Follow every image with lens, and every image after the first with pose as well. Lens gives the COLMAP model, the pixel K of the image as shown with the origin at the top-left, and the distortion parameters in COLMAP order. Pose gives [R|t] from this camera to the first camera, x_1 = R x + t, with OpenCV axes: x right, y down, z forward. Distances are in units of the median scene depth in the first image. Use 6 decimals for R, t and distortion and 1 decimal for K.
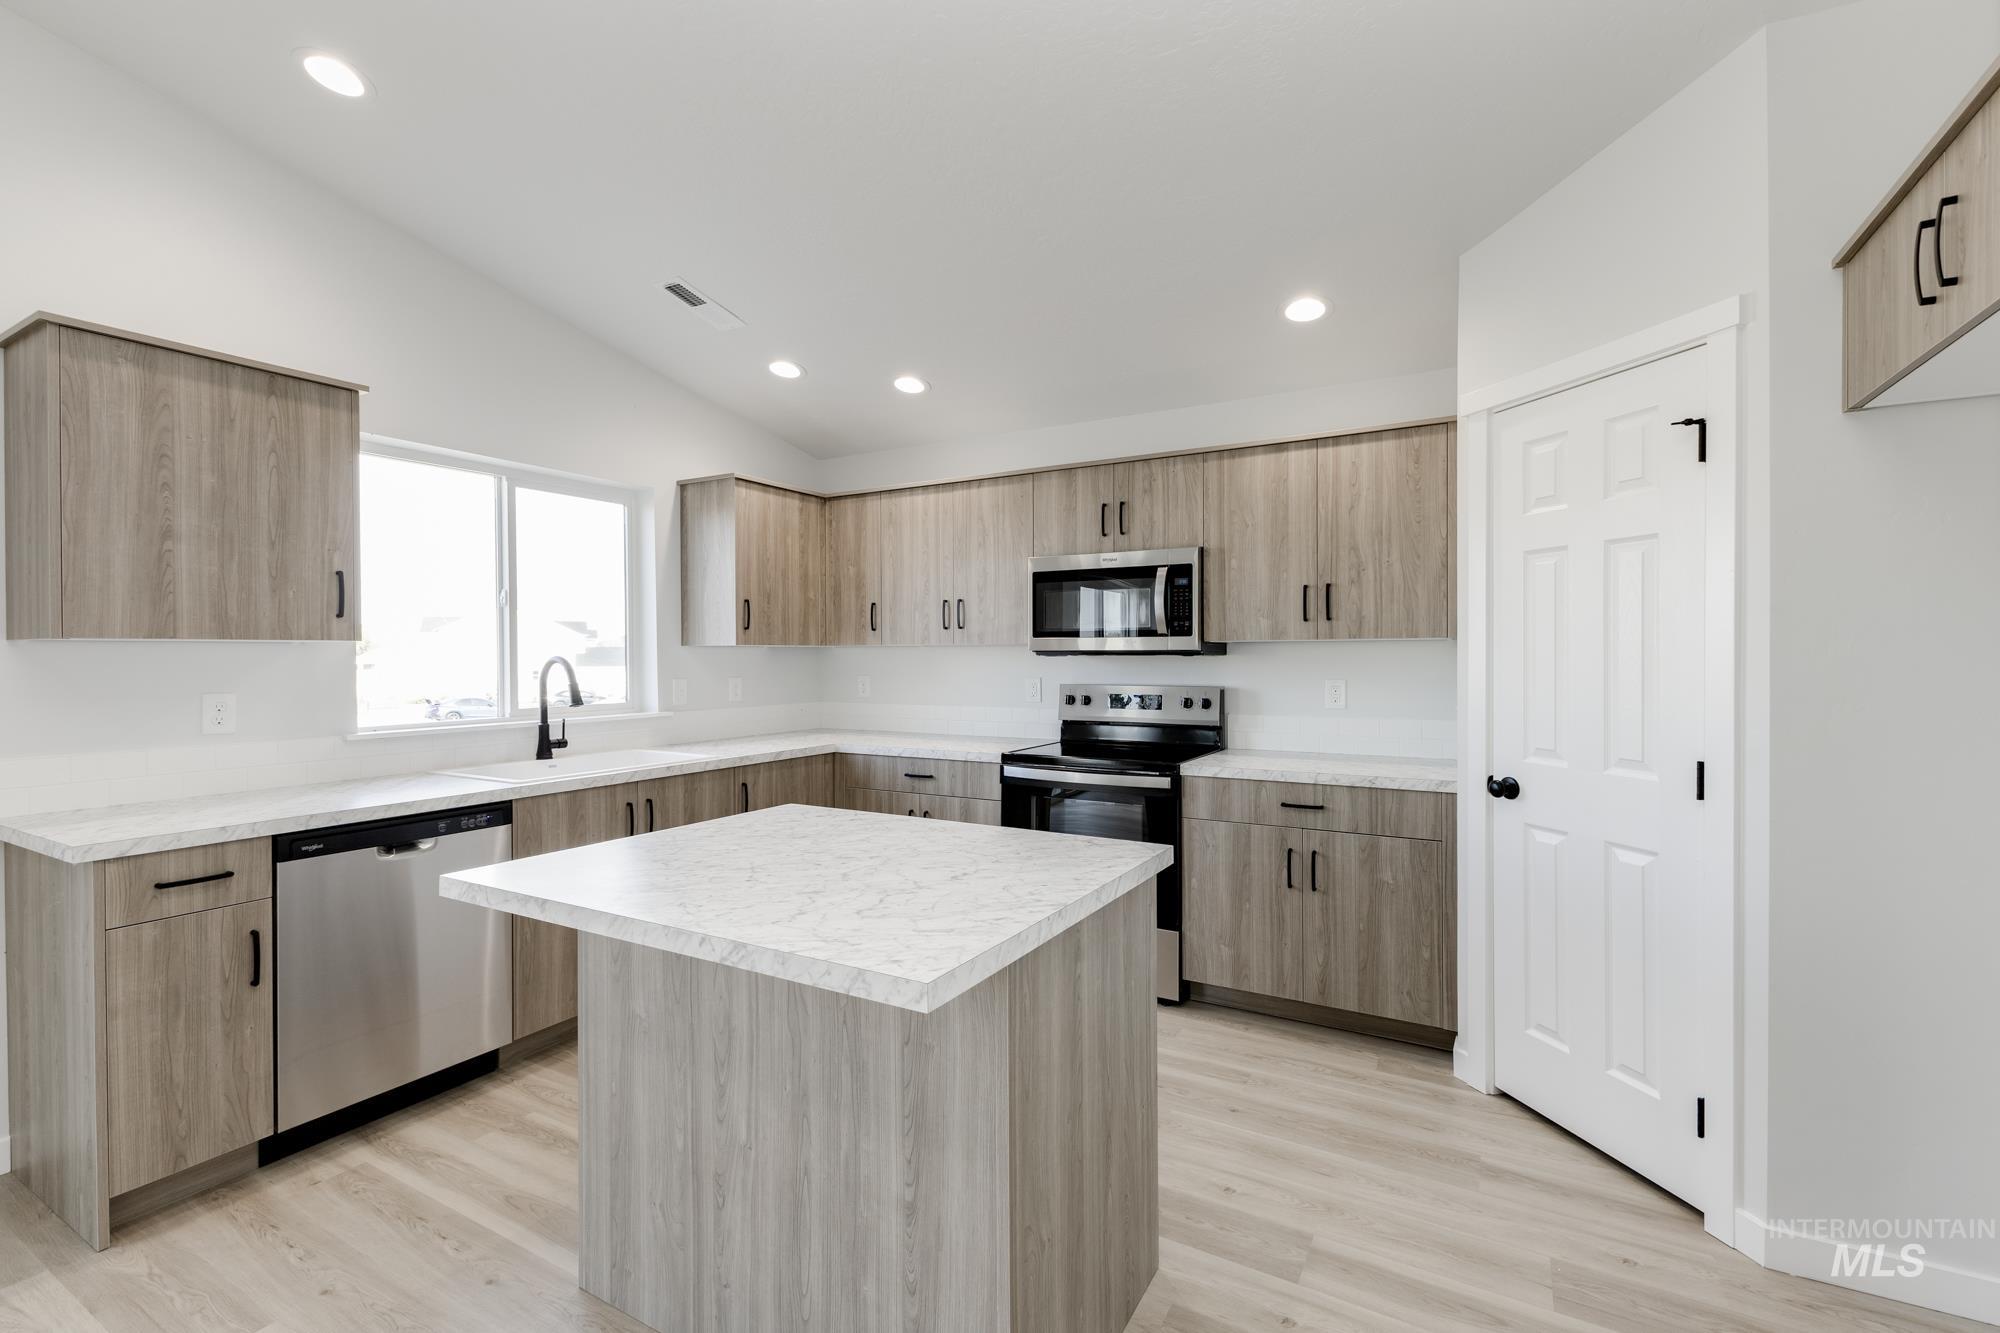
lens RADIAL K [[883.3, 0, 1006.0], [0, 883.3, 664.9], [0, 0, 1]] dist [0.010881, -0.000480]
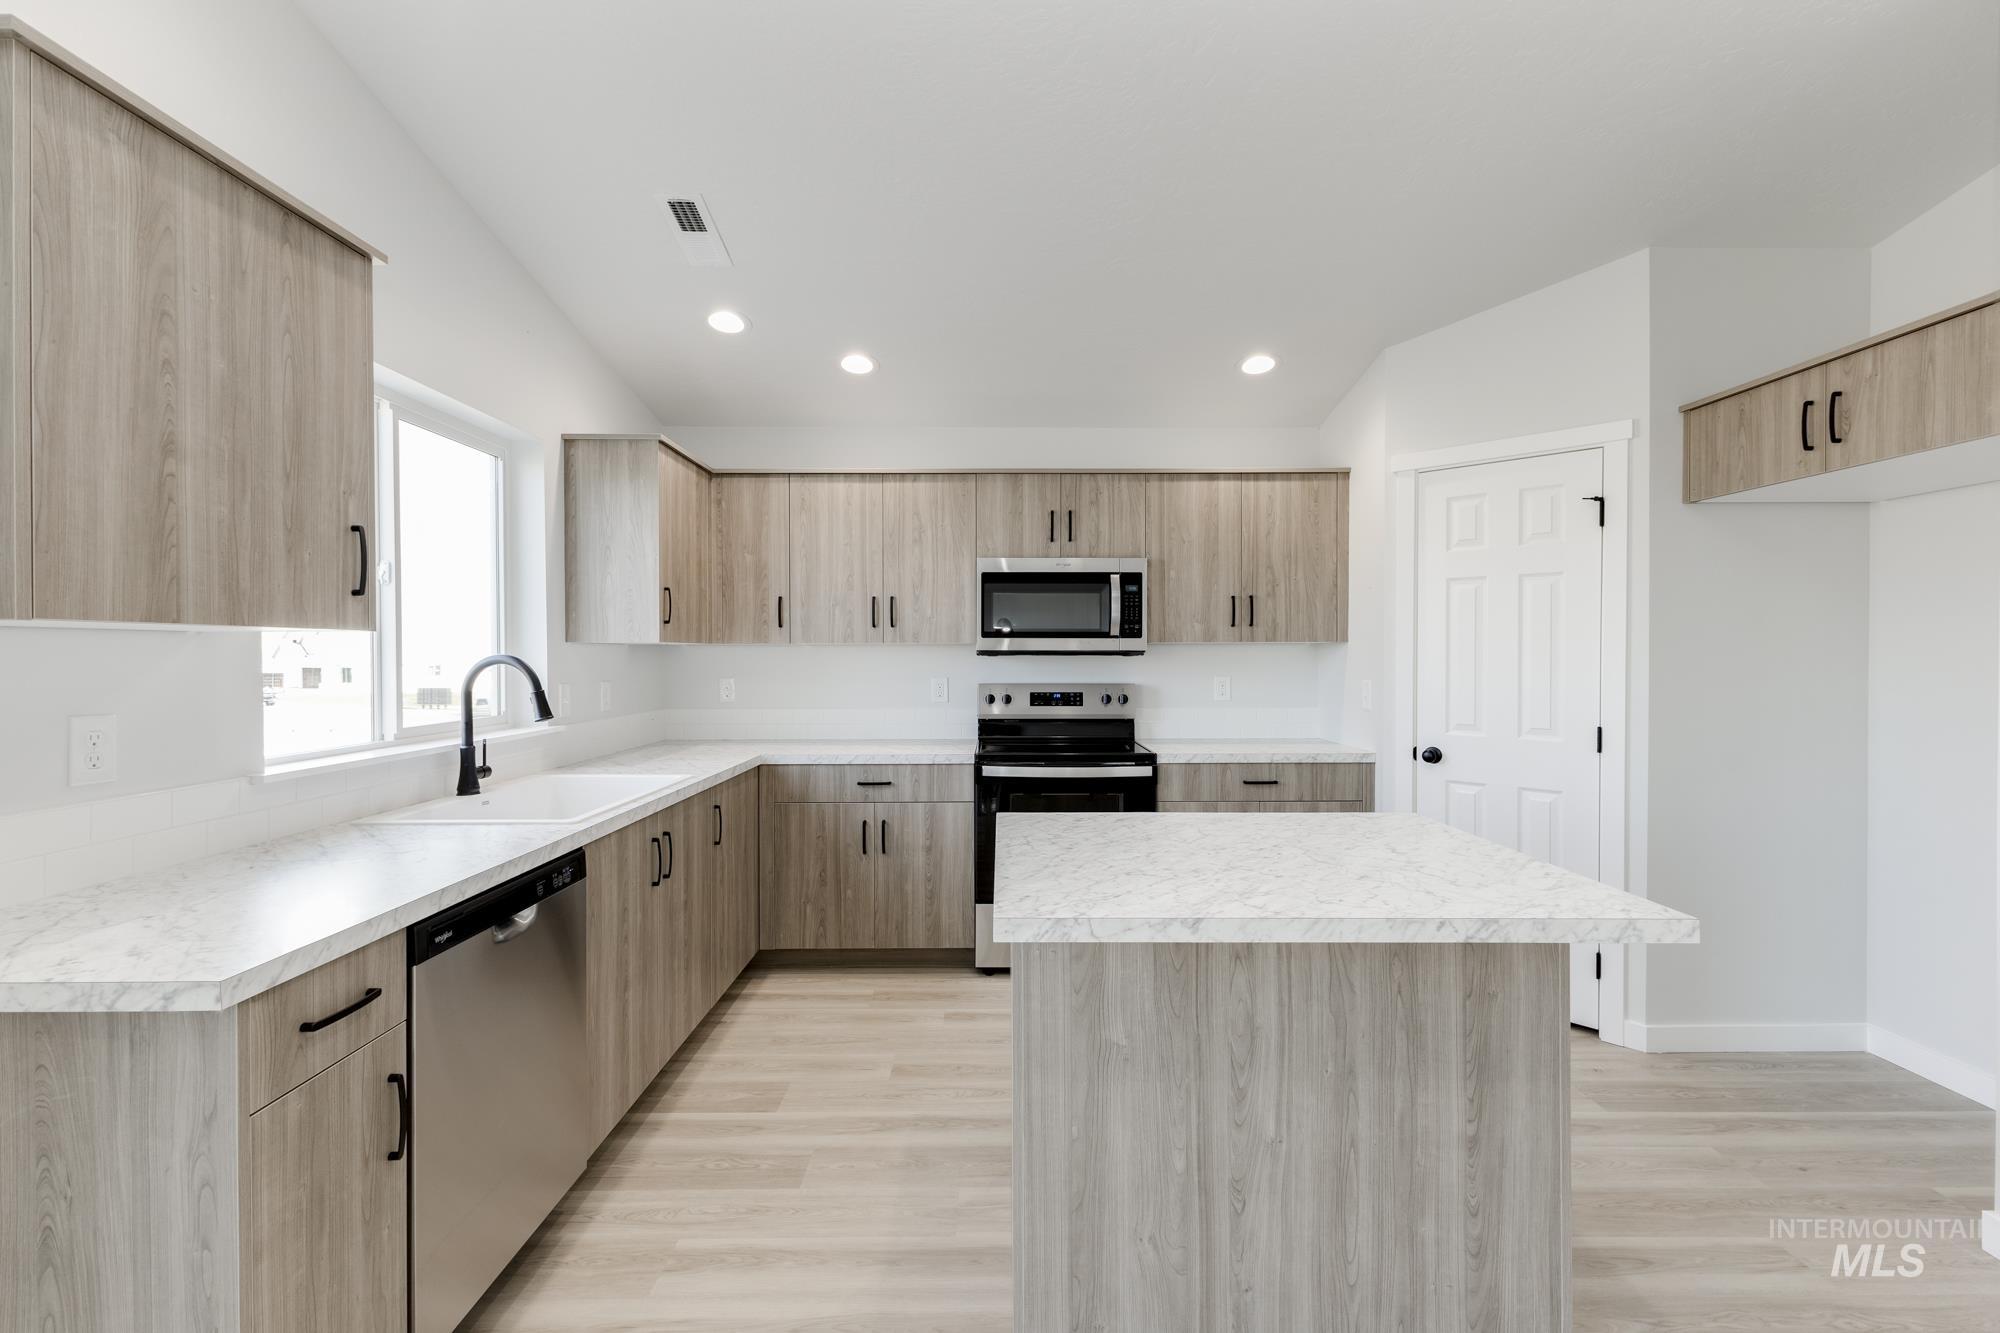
lens RADIAL K [[883.3, 0, 998.5], [0, 883.3, 665.8], [0, 0, 1]] dist [0.010881, -0.000480]
pose [[0.861597, -0.003989, 0.507578, -0.659471], [0.004176, 0.999991, 0.000770, 0.000670], [-0.507576, 0.001456, 0.861606, 0.179131]]
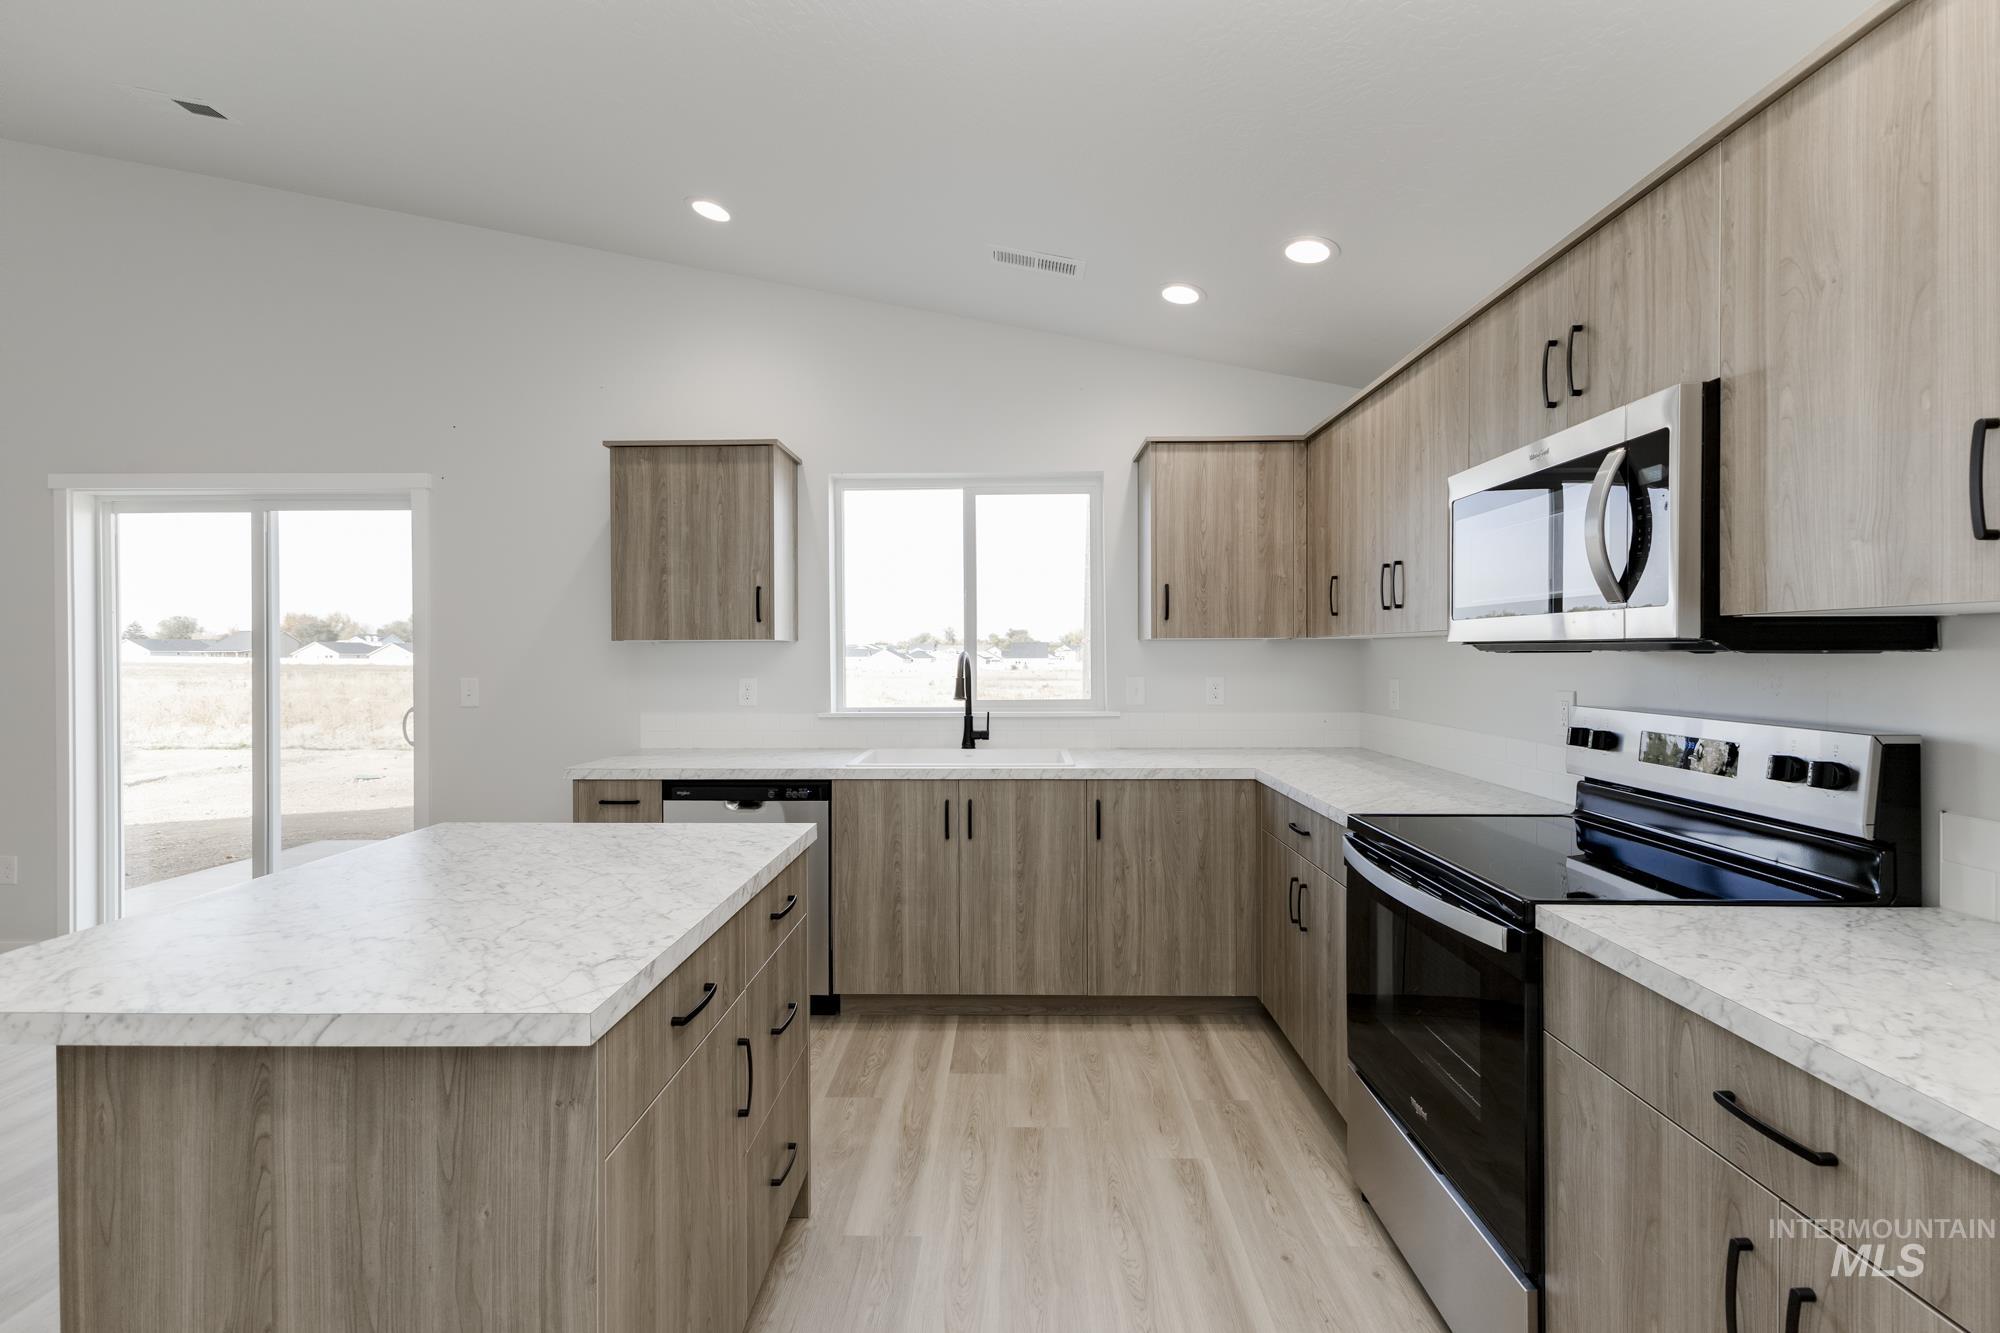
lens RADIAL K [[883.3, 0, 1018.5], [0, 883.3, 661.4], [0, 0, 1]] dist [0.010881, -0.000480]
pose [[0.474894, 0.011615, -0.879967, 0.561252], [-0.008298, 0.999928, 0.008720, -0.009627], [0.880004, 0.003161, 0.474956, 0.703439]]
